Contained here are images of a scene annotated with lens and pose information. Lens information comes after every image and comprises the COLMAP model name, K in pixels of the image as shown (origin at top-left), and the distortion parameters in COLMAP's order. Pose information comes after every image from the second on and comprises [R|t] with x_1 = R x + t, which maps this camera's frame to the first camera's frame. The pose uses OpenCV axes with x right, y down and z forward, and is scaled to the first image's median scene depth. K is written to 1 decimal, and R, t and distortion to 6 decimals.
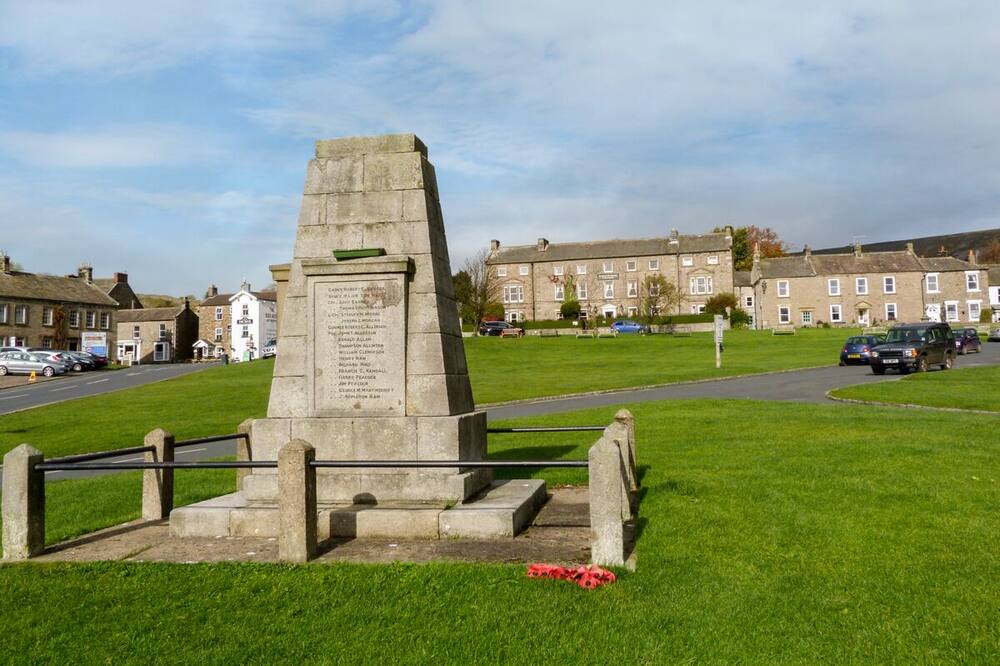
lens RADIAL K [[935.1, 0, 500.0], [0, 935.1, 333.0], [0, 0, 1]] dist [-0.001520, -0.001006]
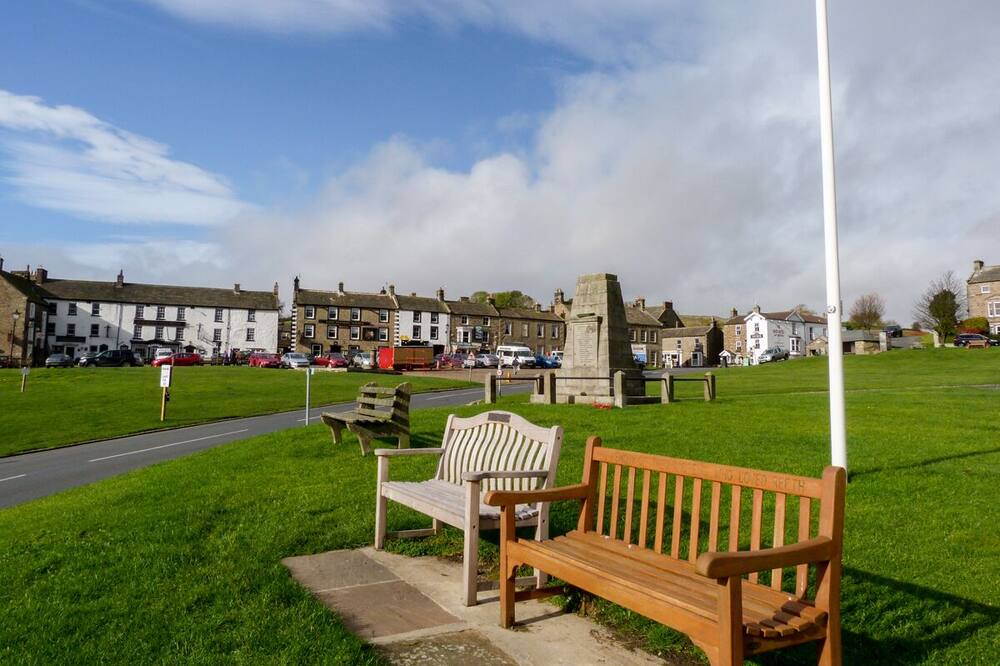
lens RADIAL K [[935.1, 0, 500.0], [0, 935.1, 333.0], [0, 0, 1]] dist [-0.001520, -0.001006]
pose [[0.798113, -0.011516, -0.602398, 0.222862], [0.002283, 0.999868, -0.016091, 0.003313], [0.602504, 0.011467, 0.798034, -0.243853]]
